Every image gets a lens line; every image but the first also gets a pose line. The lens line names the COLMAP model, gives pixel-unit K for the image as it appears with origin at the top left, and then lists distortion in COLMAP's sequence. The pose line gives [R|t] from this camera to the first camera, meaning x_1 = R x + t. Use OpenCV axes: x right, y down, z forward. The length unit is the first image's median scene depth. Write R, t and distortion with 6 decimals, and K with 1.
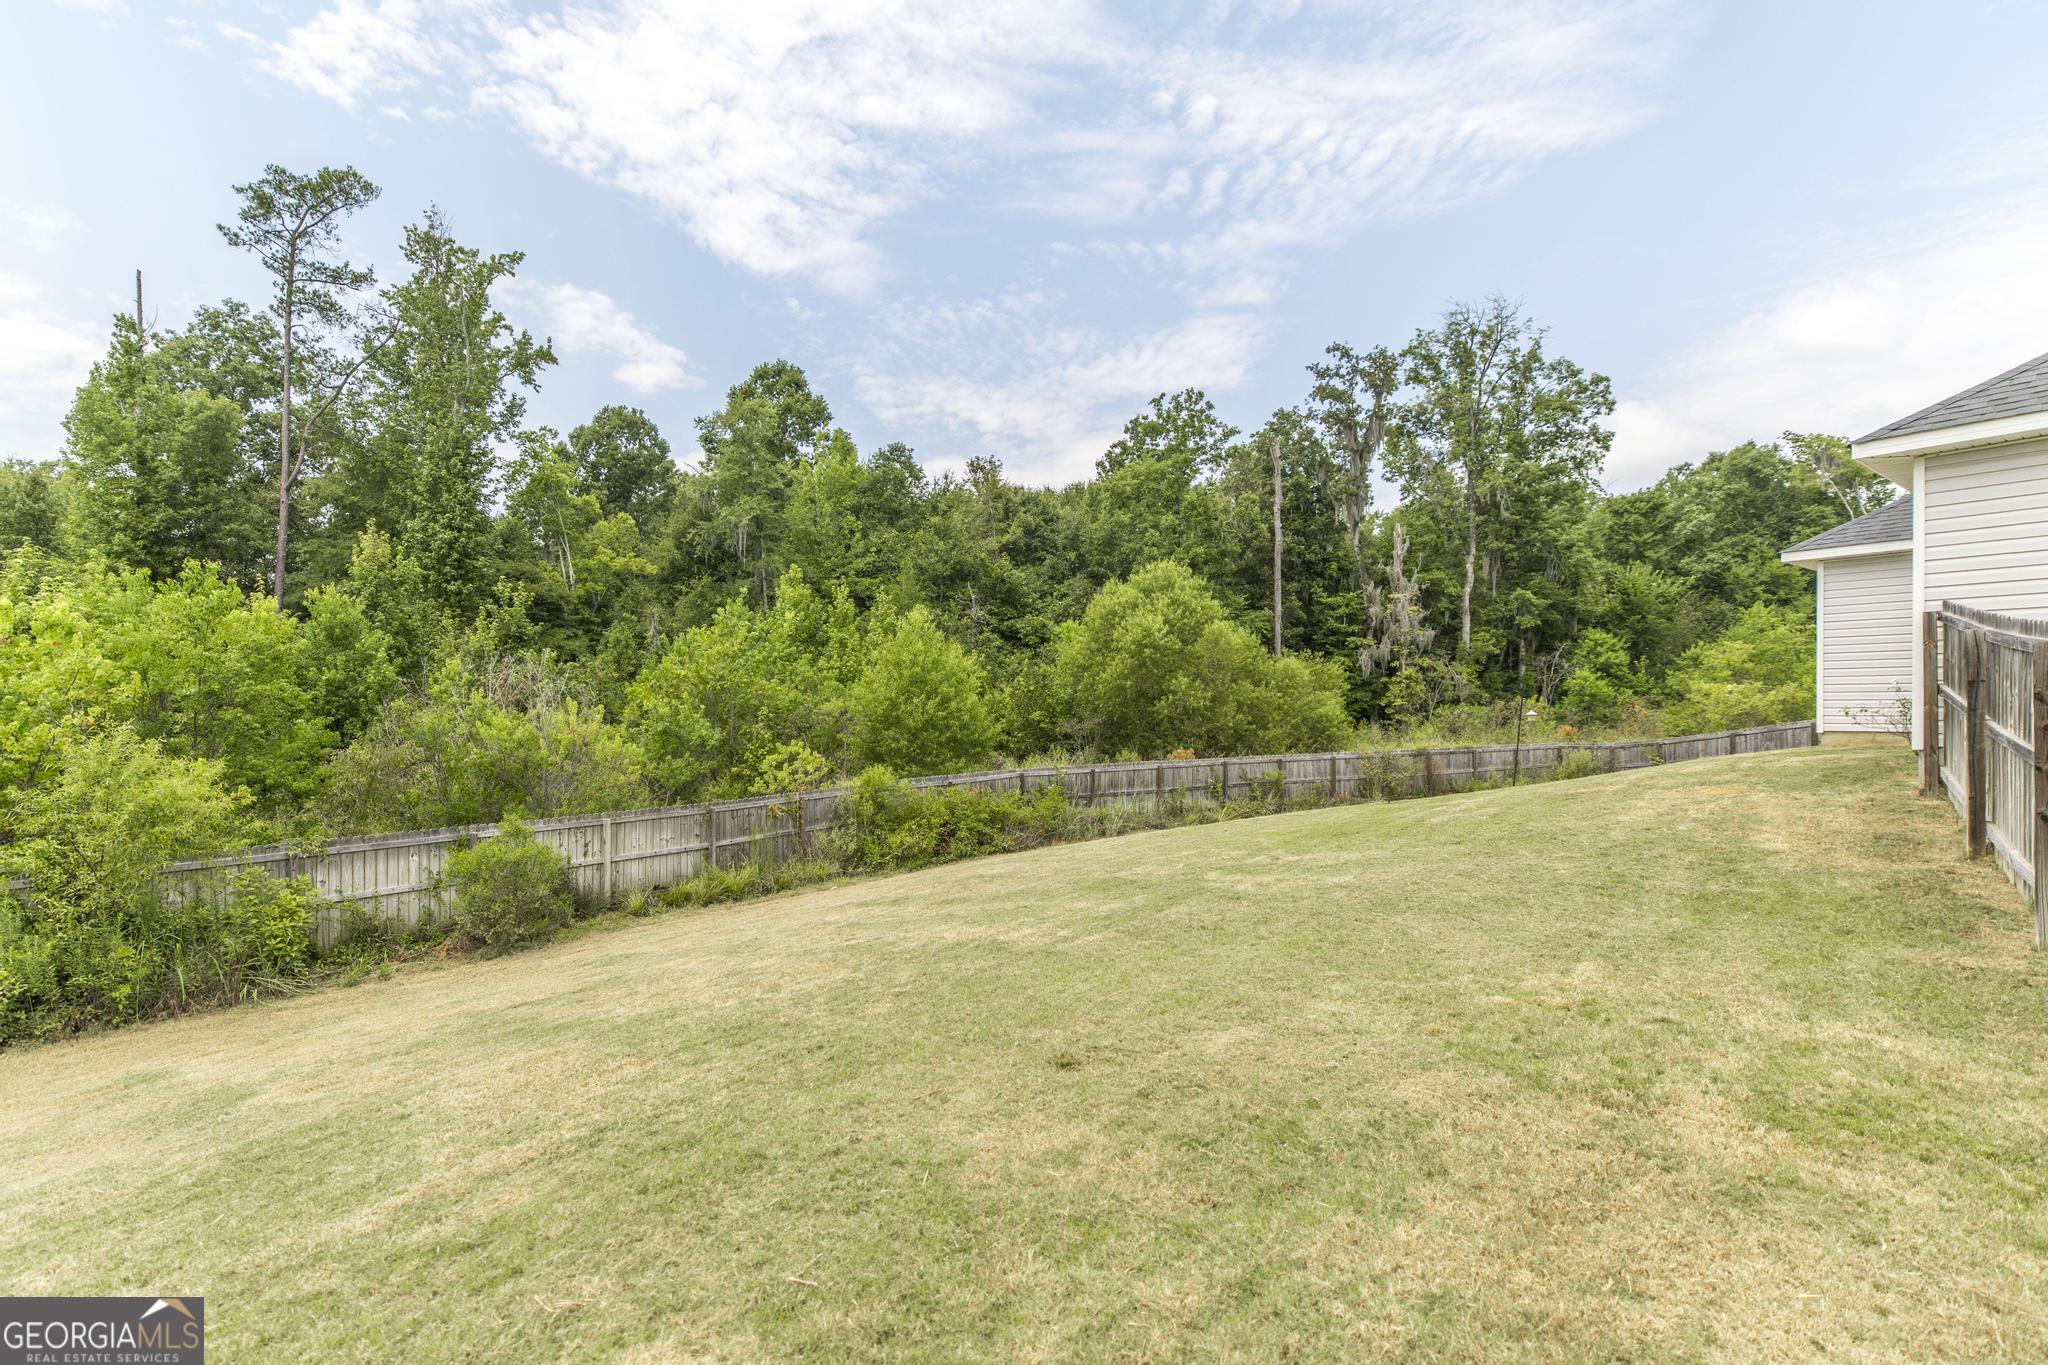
lens RADIAL K [[945.8, 0, 969.3], [0, 945.8, 714.4], [0, 0, 1]] dist [0.000443, 0.000033]
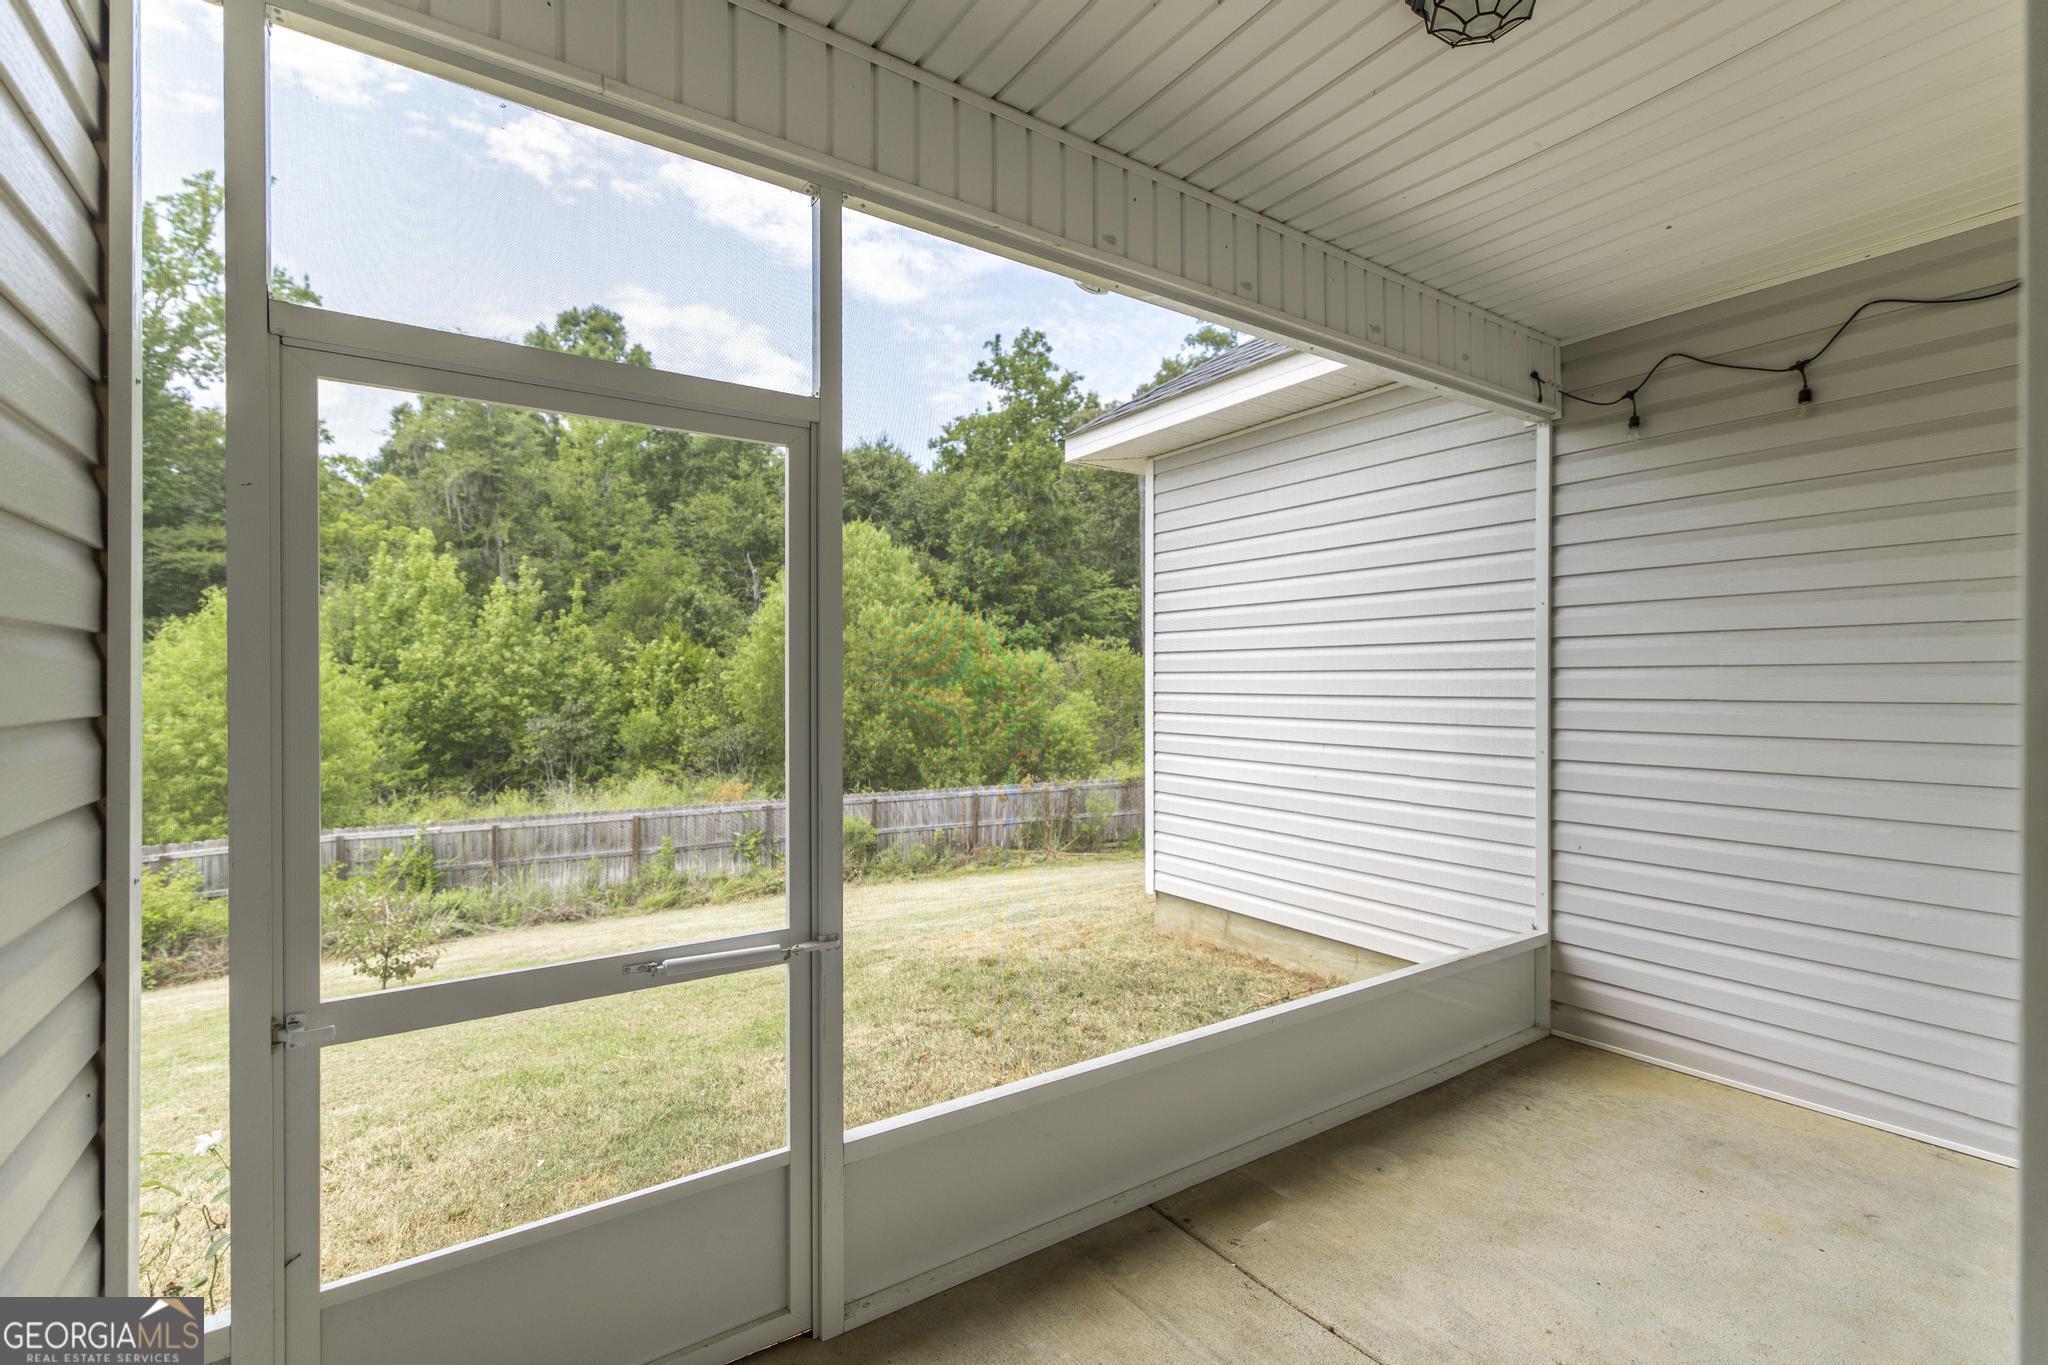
lens RADIAL K [[905.4, 0, 1024.0], [0, 905.4, 682.5], [0, 0, 1]] dist [0.018418, 0.000199]
pose [[0.999752, 0.002905, -0.022101, 0.250578], [-0.003064, 0.999969, -0.007186, -0.018876], [0.022080, 0.007252, 0.999730, 0.183033]]
